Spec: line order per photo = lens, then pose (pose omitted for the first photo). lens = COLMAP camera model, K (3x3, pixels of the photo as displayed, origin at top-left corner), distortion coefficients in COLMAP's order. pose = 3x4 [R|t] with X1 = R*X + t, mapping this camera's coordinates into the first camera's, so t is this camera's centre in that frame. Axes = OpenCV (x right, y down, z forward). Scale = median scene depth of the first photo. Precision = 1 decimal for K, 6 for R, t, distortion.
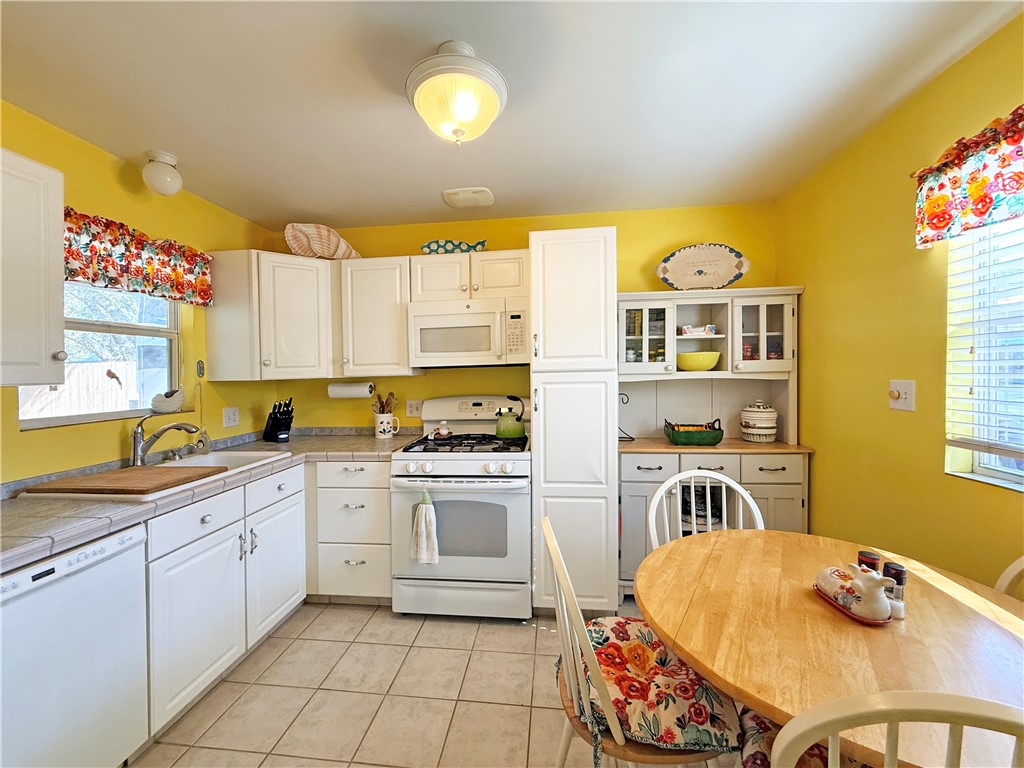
lens RADIAL K [[408.7, 0, 501.1], [0, 408.7, 364.5], [0, 0, 1]] dist [0.000831, -0.000247]
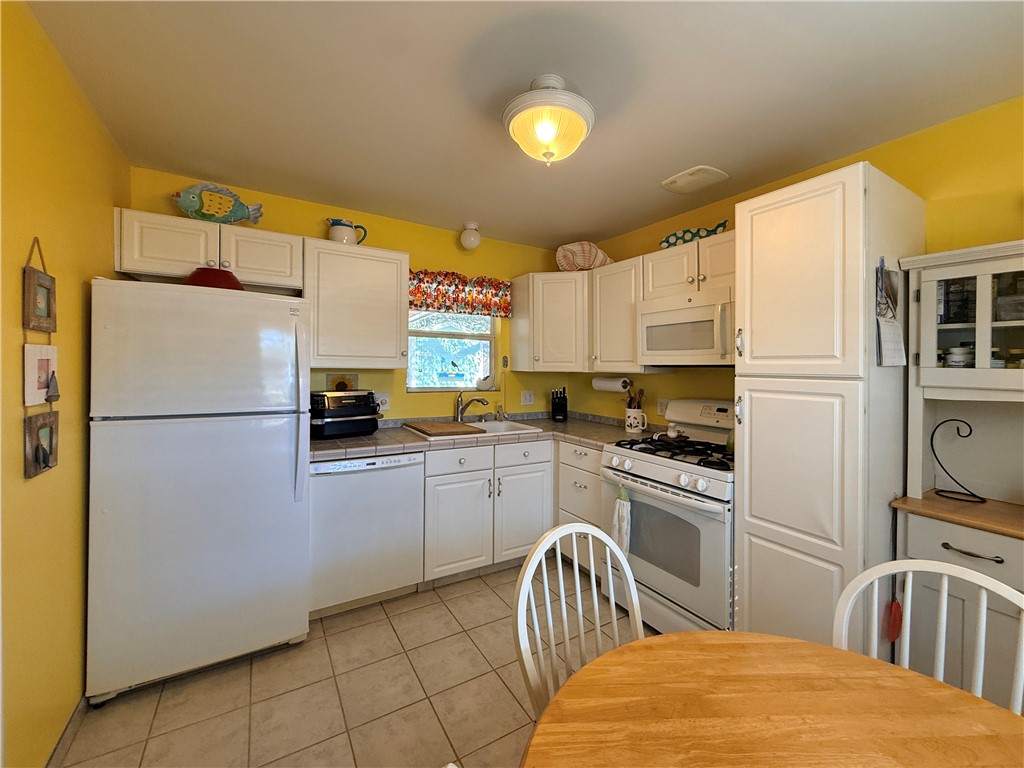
lens RADIAL K [[408.7, 0, 523.1], [0, 408.7, 355.1], [0, 0, 1]] dist [0.000831, -0.000247]
pose [[0.632389, 0.011204, -0.774570, 0.437752], [-0.017485, 0.999847, 0.000187, -0.015178], [0.774453, 0.013426, 0.632489, 0.154192]]
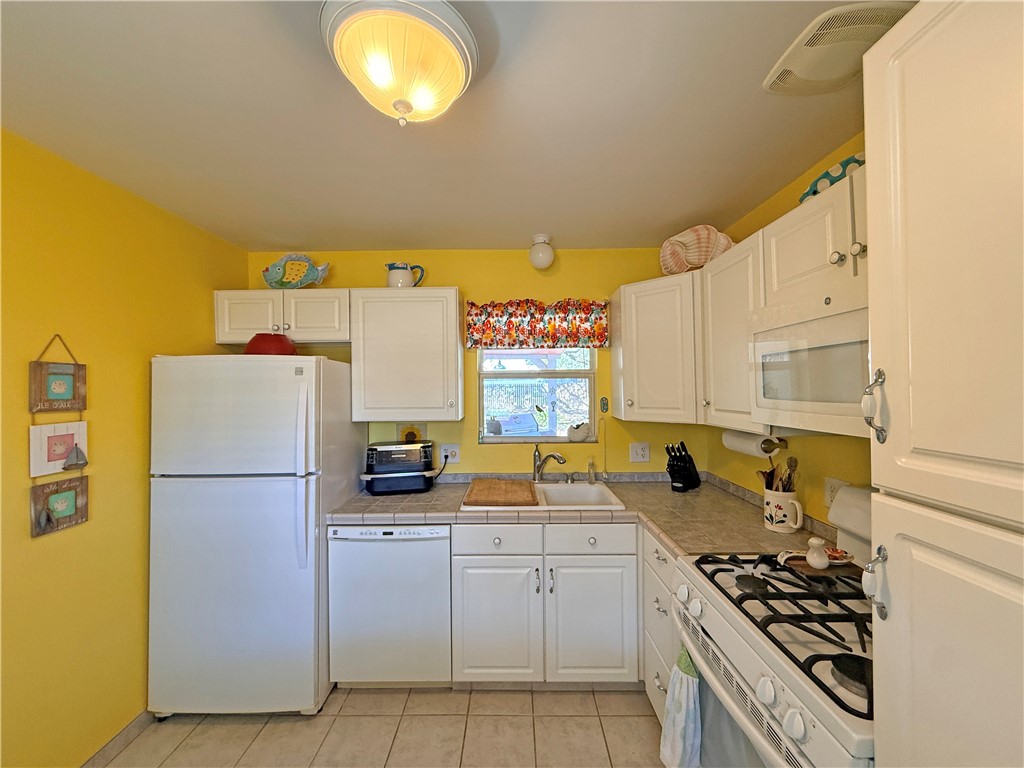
lens RADIAL K [[408.7, 0, 530.0], [0, 408.7, 379.0], [0, 0, 1]] dist [0.000831, -0.000247]
pose [[0.131120, 0.005646, -0.991350, 0.354664], [0.026088, 0.999618, 0.009144, -0.077819], [0.991023, -0.027062, 0.130923, 0.692686]]
